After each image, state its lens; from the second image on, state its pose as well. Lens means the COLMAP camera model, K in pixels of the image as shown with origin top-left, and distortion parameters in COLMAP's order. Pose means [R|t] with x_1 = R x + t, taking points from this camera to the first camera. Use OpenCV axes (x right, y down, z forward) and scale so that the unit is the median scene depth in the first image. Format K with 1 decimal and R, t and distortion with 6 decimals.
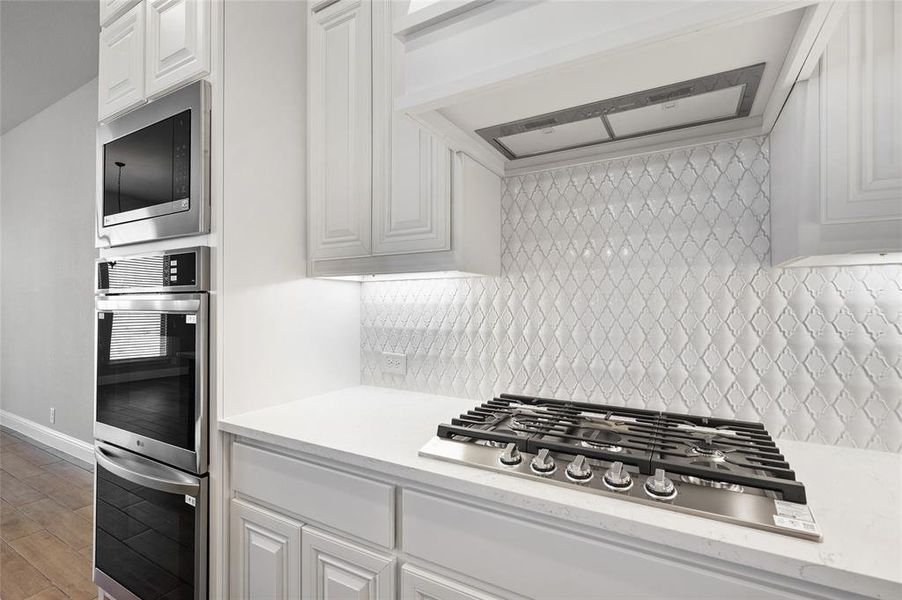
lens RADIAL K [[423.1, 0, 451.0], [0, 423.1, 300.0], [0, 0, 1]] dist [-0.003065, -0.000640]
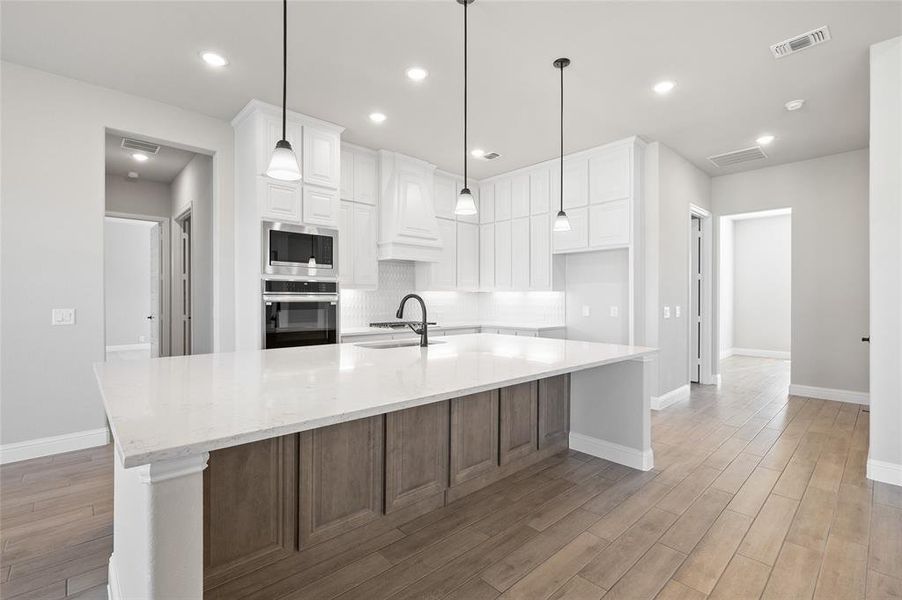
lens RADIAL K [[407.5, 0, 452.3], [0, 407.5, 298.0], [0, 0, 1]] dist [-0.000069, -0.000490]
pose [[0.299144, 0.000655, 0.954208, -3.253702], [-0.005604, 0.999984, 0.001070, -0.002018], [-0.954191, -0.005668, 0.299143, -0.772245]]
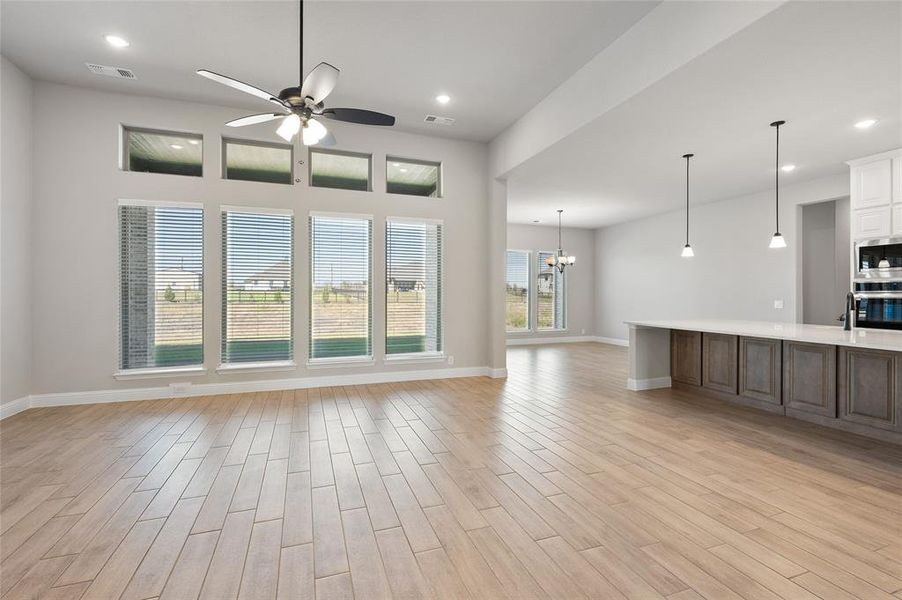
lens RADIAL K [[407.5, 0, 452.3], [0, 407.5, 298.0], [0, 0, 1]] dist [-0.000069, -0.000490]
pose [[0.757171, 0.005964, -0.653189, -1.417884], [0.002335, 0.999927, 0.011837, -0.020421], [0.653212, -0.010488, 0.757102, -4.219020]]
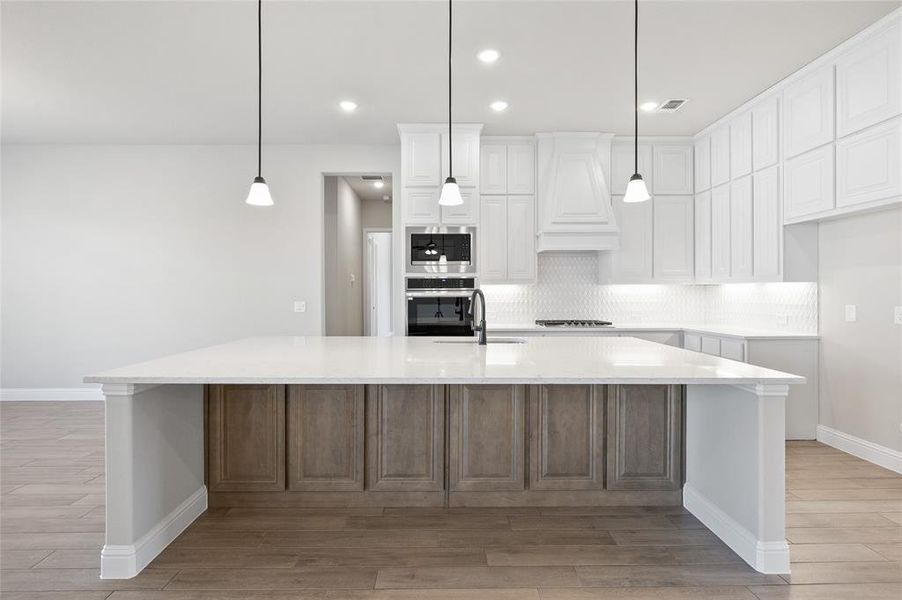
lens RADIAL K [[442.2, 0, 447.0], [0, 442.2, 295.4], [0, 0, 1]] dist [0.001807, 0.000055]
pose [[0.863600, -0.003200, 0.504167, -2.483198], [-0.000232, 0.999977, 0.006746, -0.001786], [-0.504178, -0.005943, 0.863580, -1.847194]]
